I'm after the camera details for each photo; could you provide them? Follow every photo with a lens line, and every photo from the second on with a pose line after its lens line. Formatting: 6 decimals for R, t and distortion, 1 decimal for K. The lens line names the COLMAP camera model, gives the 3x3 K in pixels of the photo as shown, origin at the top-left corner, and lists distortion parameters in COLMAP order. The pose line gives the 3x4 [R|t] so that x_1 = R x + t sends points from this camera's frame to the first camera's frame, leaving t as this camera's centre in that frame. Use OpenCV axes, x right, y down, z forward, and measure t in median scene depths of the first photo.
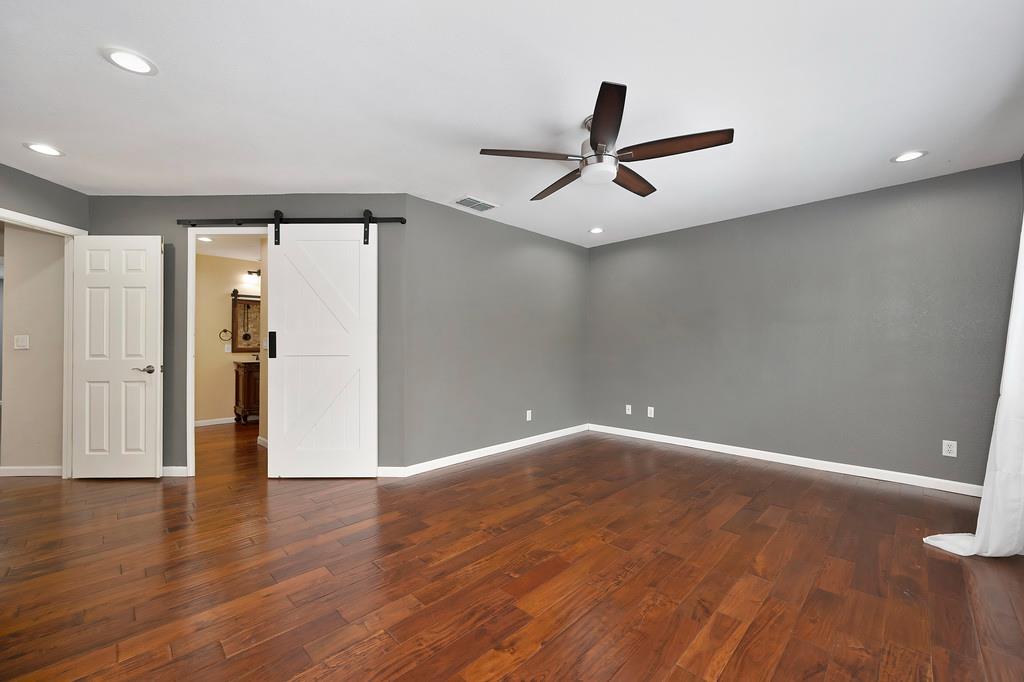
lens RADIAL K [[405.5, 0, 509.6], [0, 405.5, 340.3], [0, 0, 1]] dist [-0.004806, 0.001265]
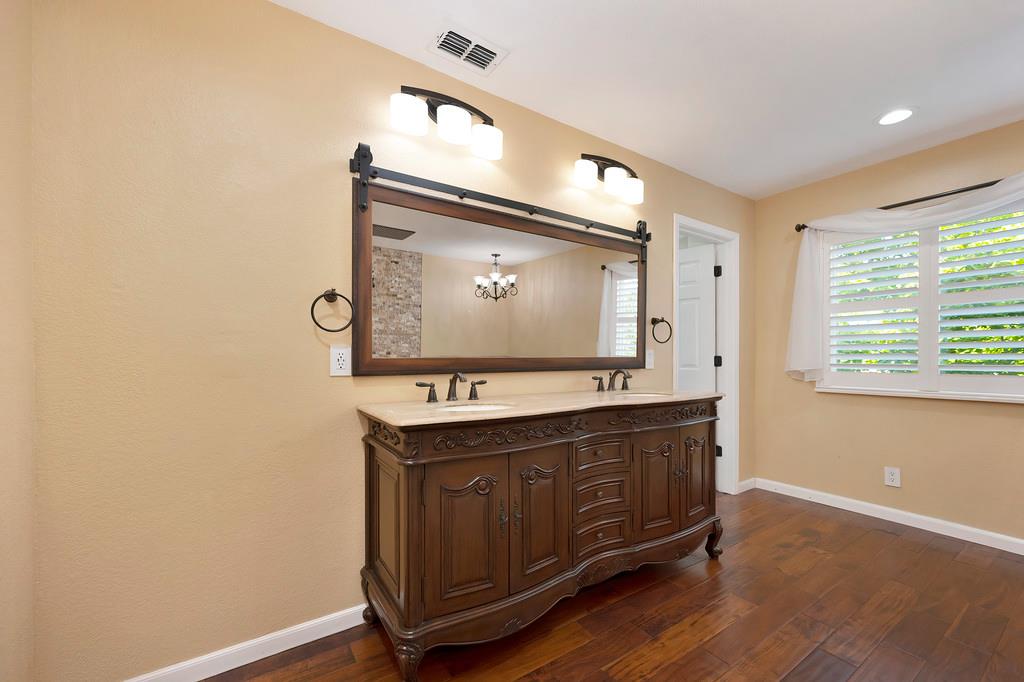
lens RADIAL K [[405.5, 0, 514.7], [0, 405.5, 346.7], [0, 0, 1]] dist [-0.004806, 0.001265]
pose [[0.977308, -0.016156, -0.211206, -0.521910], [0.011853, 0.999696, -0.021626, 0.017961], [0.211491, 0.018632, 0.977202, 0.756229]]
